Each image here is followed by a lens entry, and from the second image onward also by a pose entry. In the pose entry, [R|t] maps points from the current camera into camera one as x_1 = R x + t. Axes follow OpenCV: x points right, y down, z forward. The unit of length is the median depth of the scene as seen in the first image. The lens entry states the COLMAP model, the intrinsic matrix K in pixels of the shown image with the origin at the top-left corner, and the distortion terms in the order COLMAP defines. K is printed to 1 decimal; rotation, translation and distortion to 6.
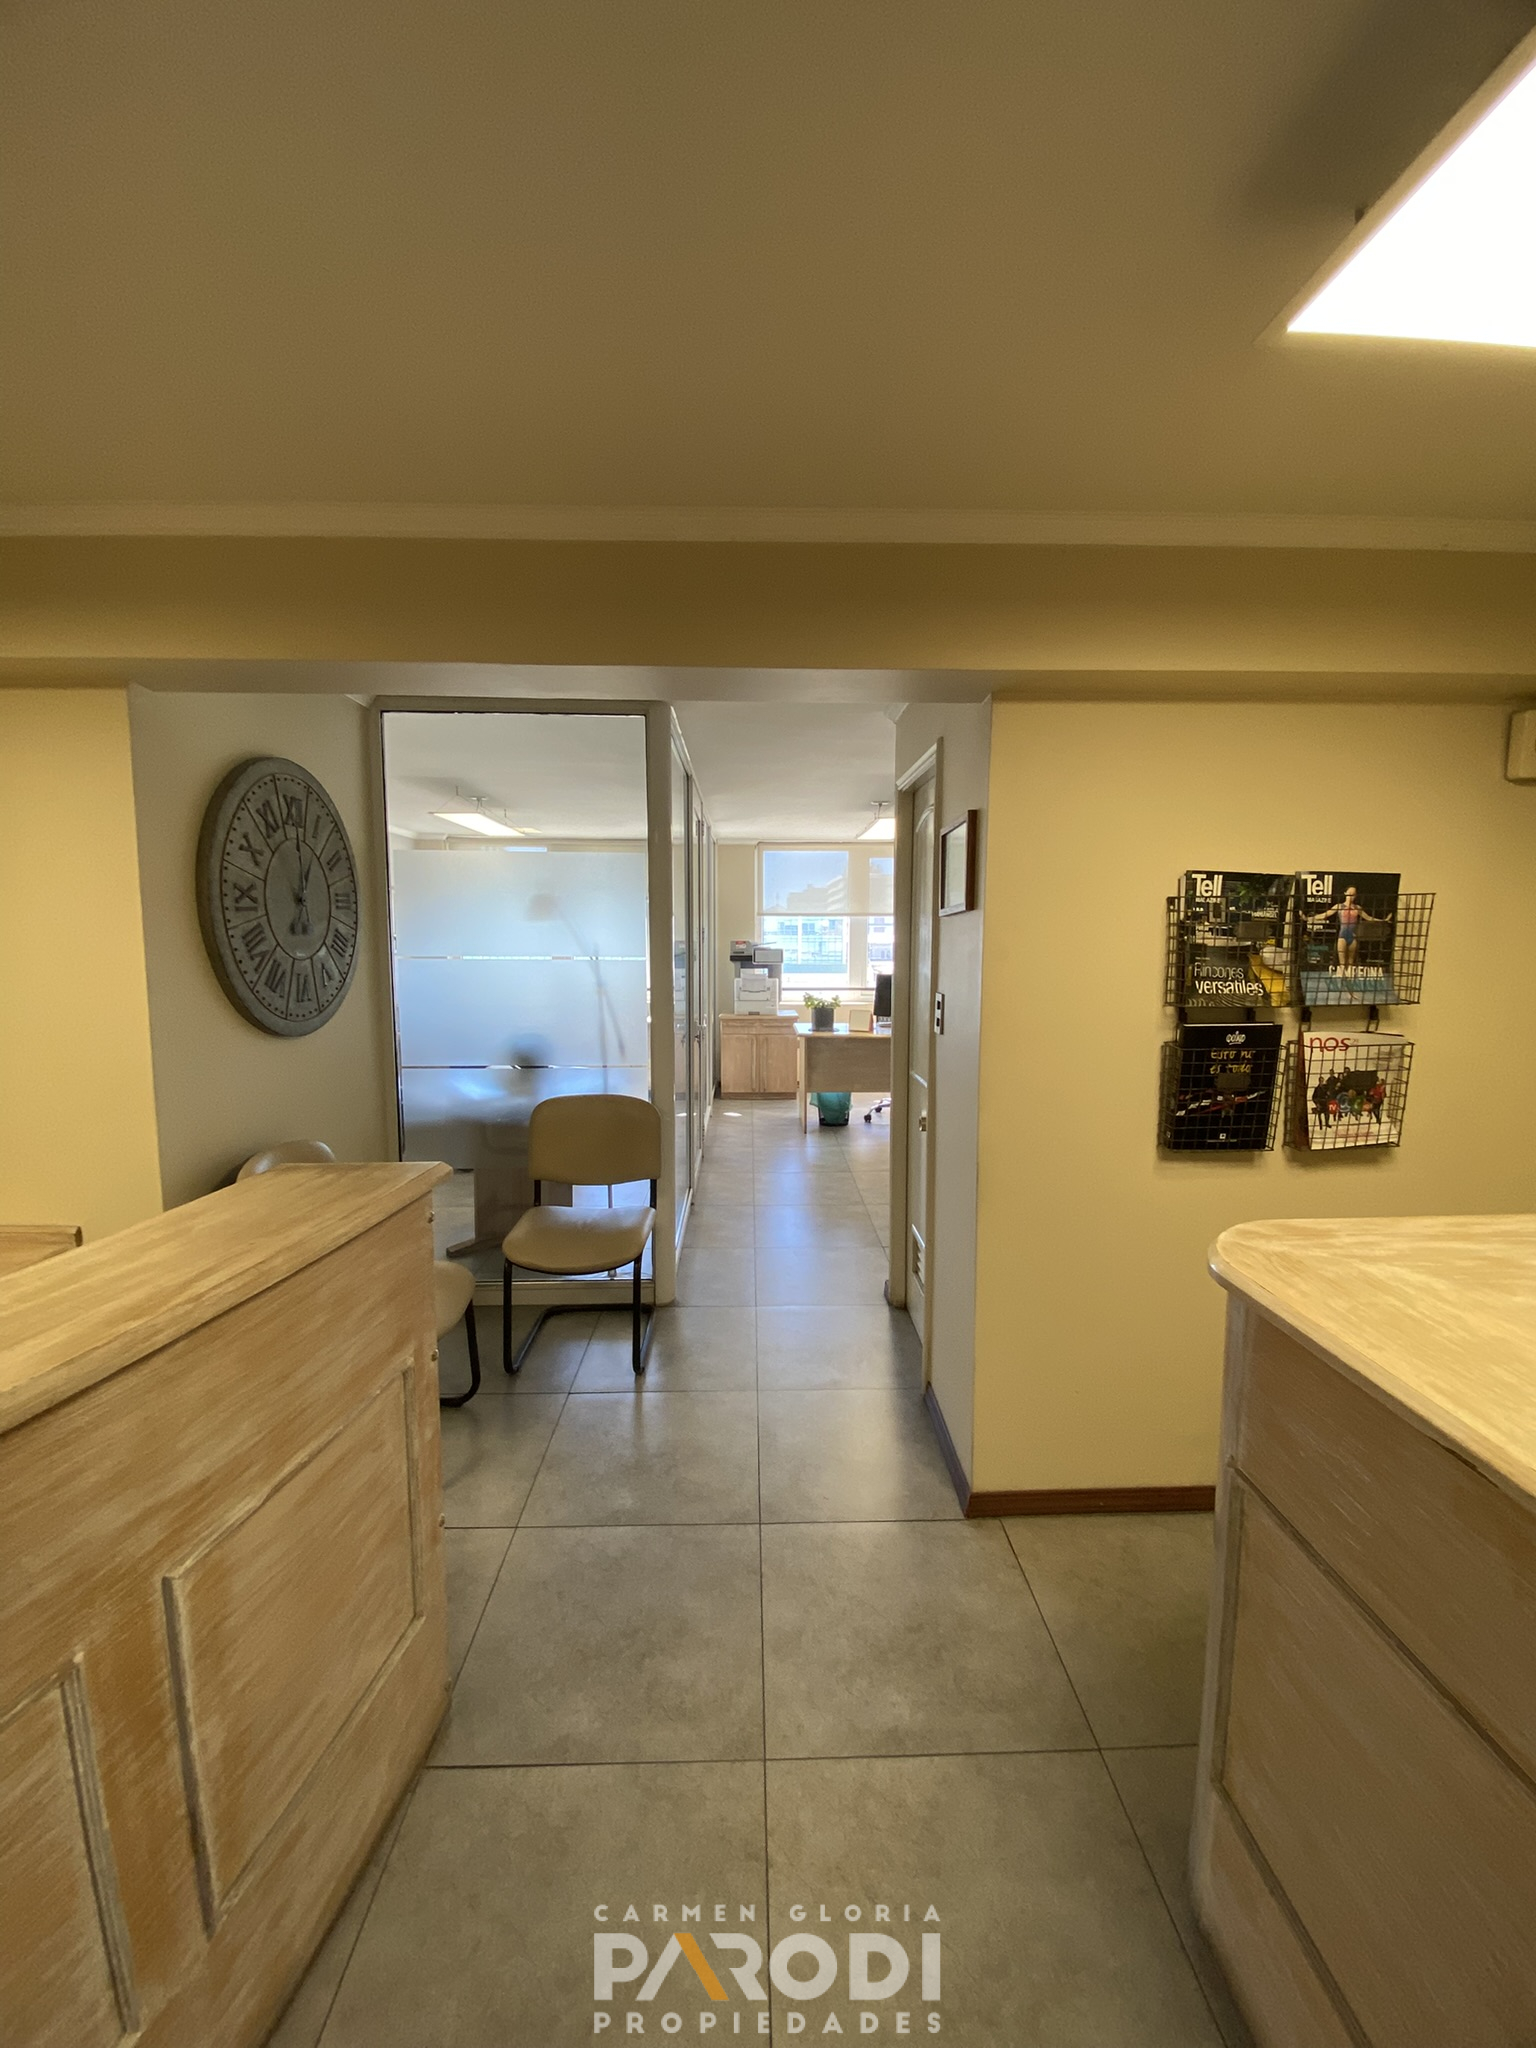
lens RADIAL K [[816.9, 0, 768.1], [0, 816.9, 1016.5], [0, 0, 1]] dist [0.010172, -0.013893]
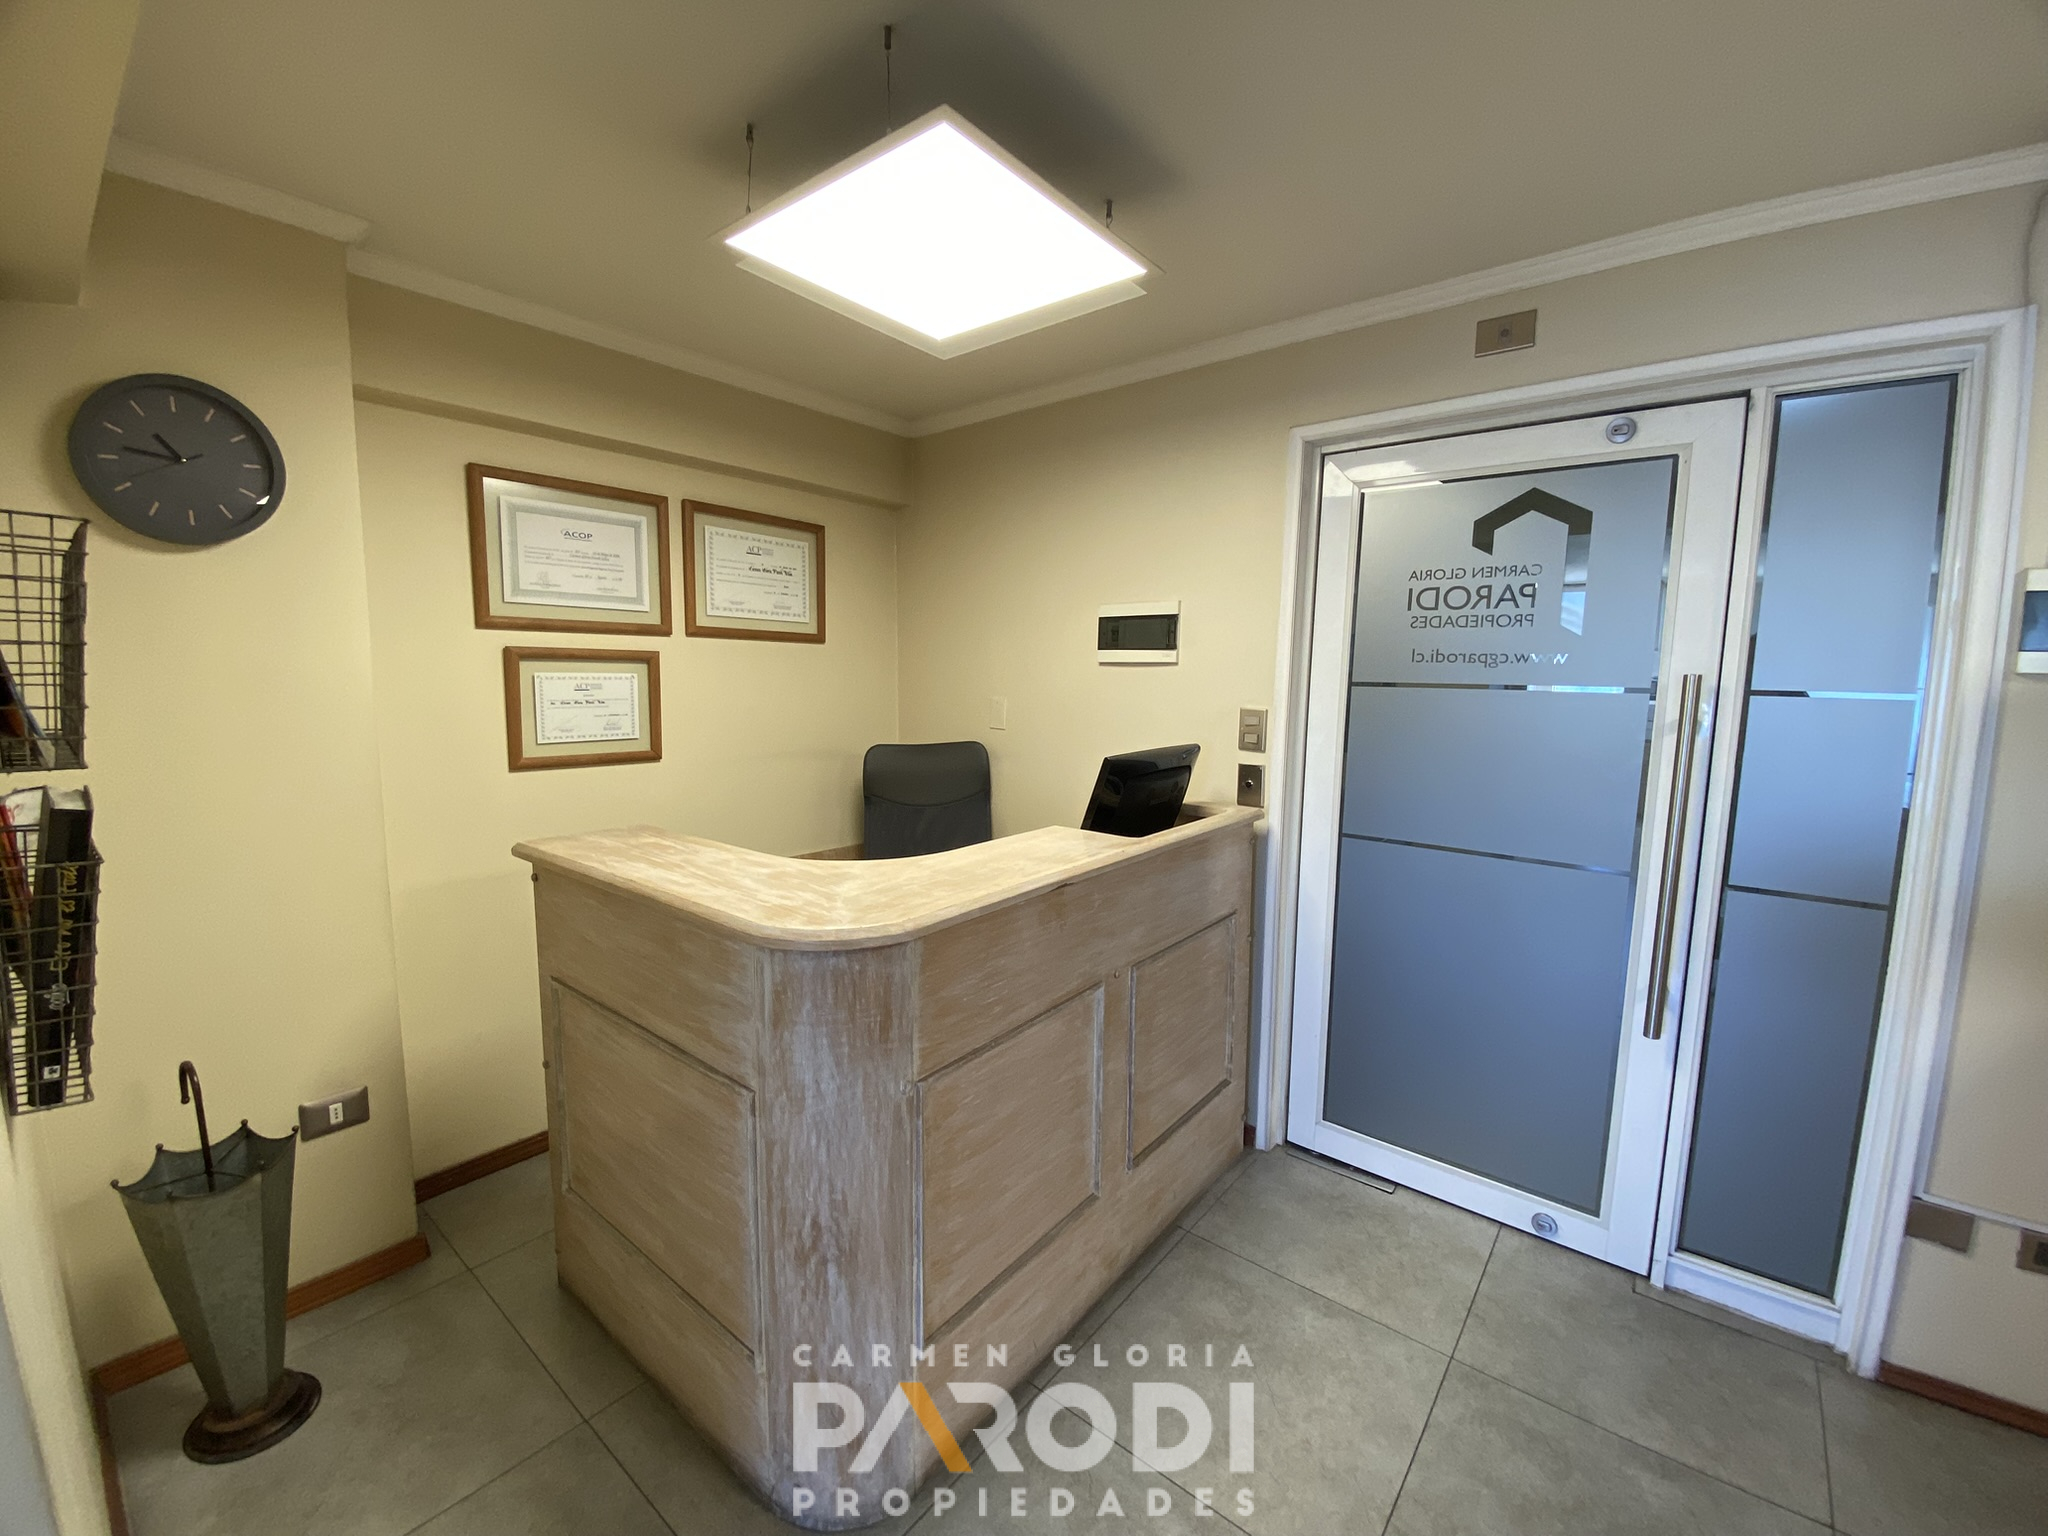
lens RADIAL K [[816.9, 0, 1019.9], [0, 816.9, 762.3], [0, 0, 1]] dist [0.010172, -0.013893]
pose [[-0.760457, -0.083435, 0.644006, -0.138229], [0.052887, 0.980460, 0.189475, -0.061650], [-0.647231, 0.178147, -0.741186, 0.864176]]
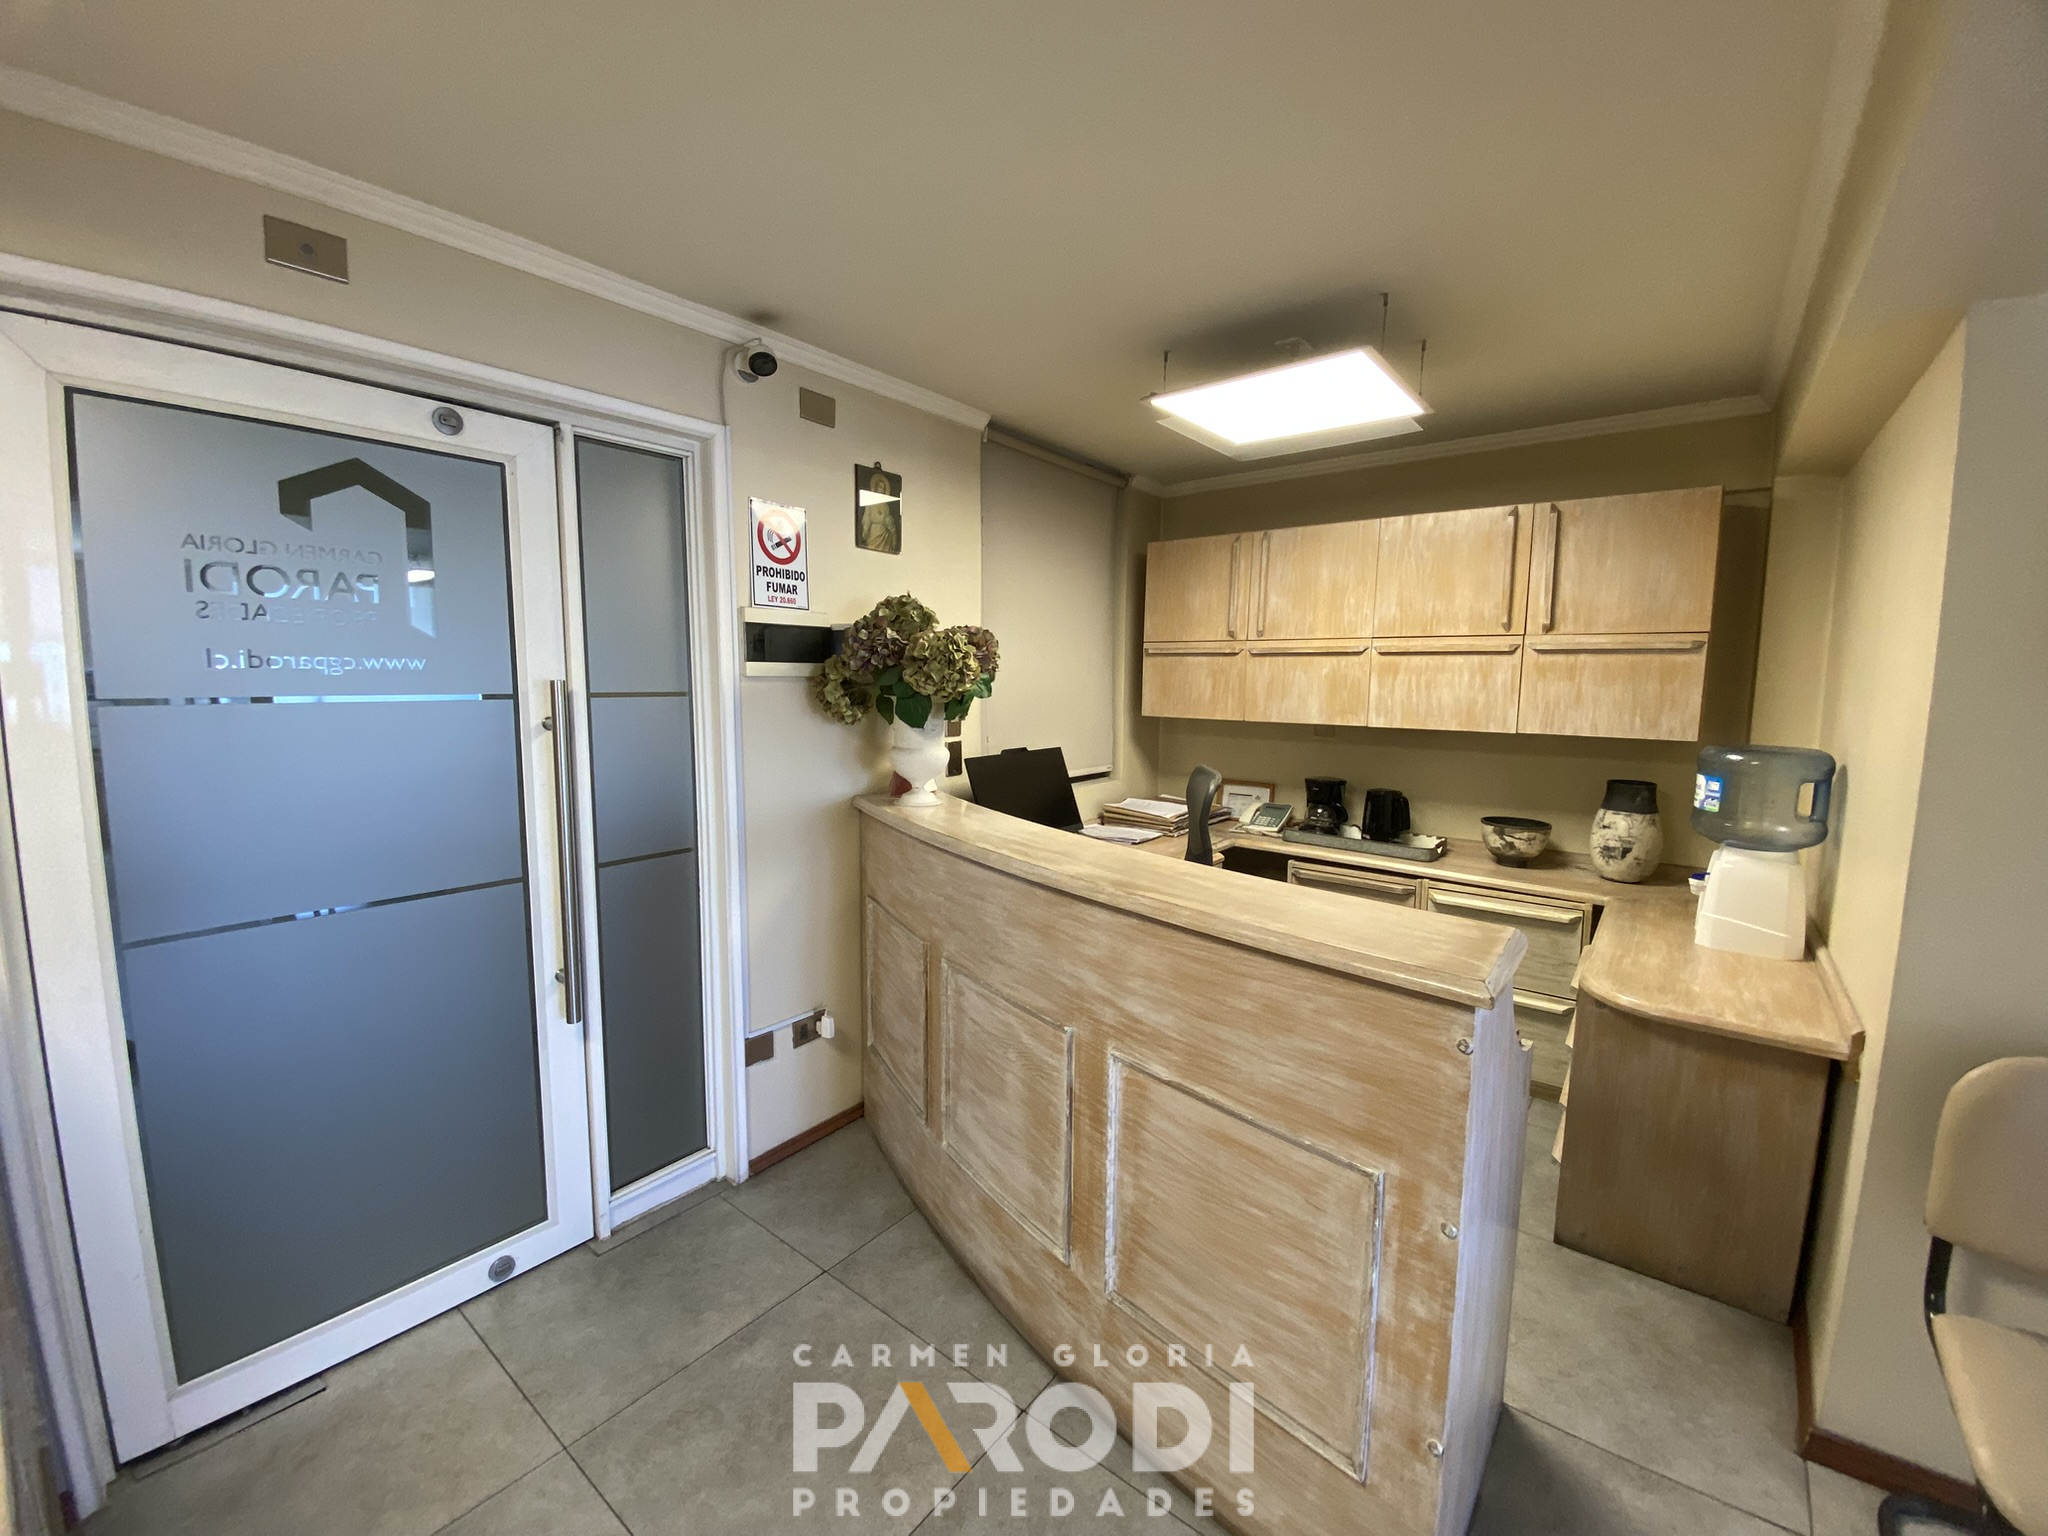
lens RADIAL K [[816.9, 0, 1012.9], [0, 816.9, 765.6], [0, 0, 1]] dist [0.010172, -0.013893]
pose [[-0.657399, 0.077880, -0.749508, 0.258596], [-0.080745, 0.981638, 0.172823, -0.058371], [0.749204, 0.174133, -0.639039, 0.740890]]
